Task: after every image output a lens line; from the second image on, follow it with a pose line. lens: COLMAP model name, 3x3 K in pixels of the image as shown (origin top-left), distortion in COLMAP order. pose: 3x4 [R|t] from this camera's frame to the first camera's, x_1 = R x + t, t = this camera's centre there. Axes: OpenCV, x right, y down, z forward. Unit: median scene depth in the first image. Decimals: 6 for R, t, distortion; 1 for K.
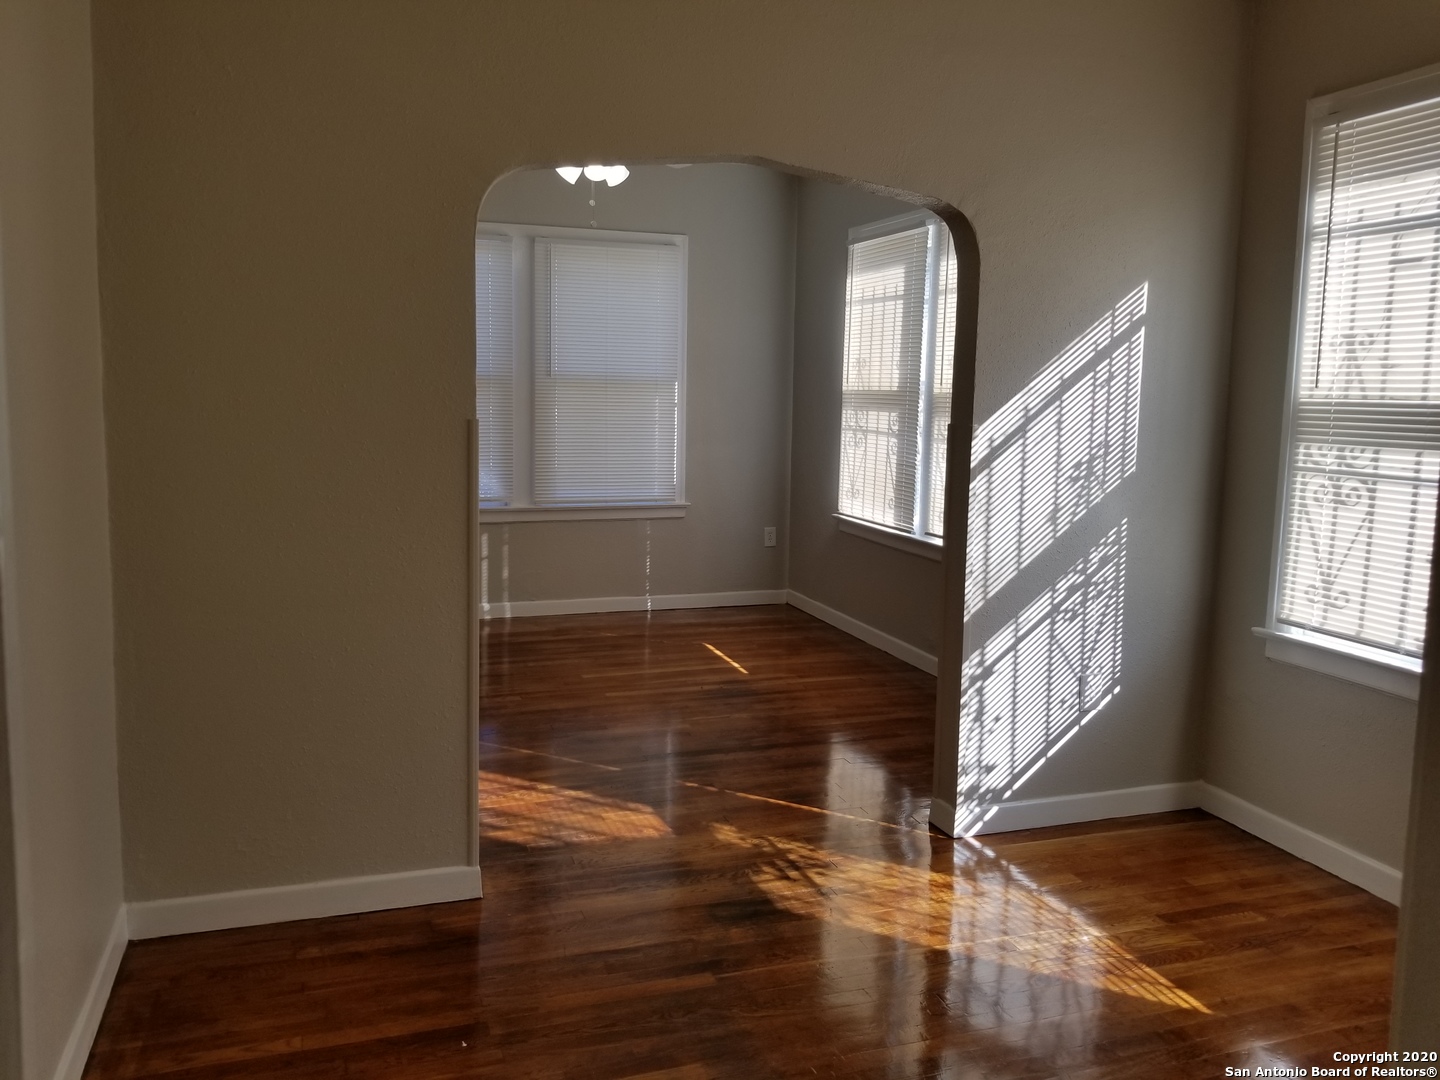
lens RADIAL K [[1081.7, 0, 712.8], [0, 1081.7, 493.8], [0, 0, 1]] dist [0.091741, -0.134535]
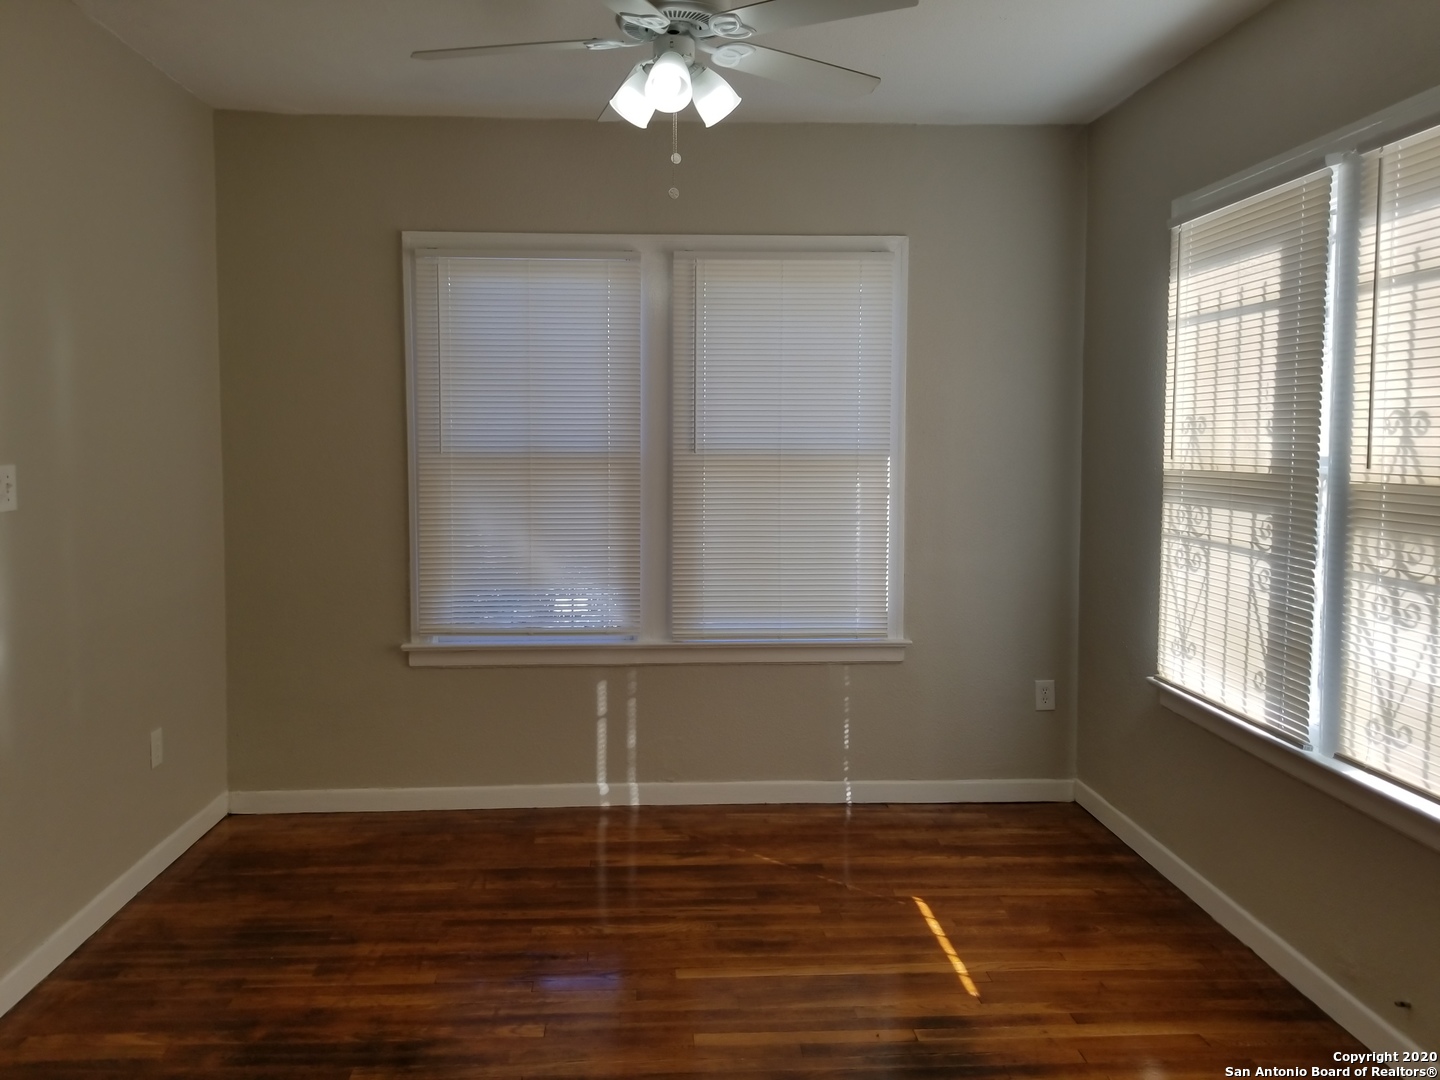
lens RADIAL K [[1081.7, 0, 712.8], [0, 1081.7, 493.8], [0, 0, 1]] dist [0.091741, -0.134535]
pose [[0.959551, -0.000891, -0.281532, 0.052591], [-0.013848, 0.998635, -0.050359, -0.049382], [0.281193, 0.052221, 0.958229, 0.363091]]
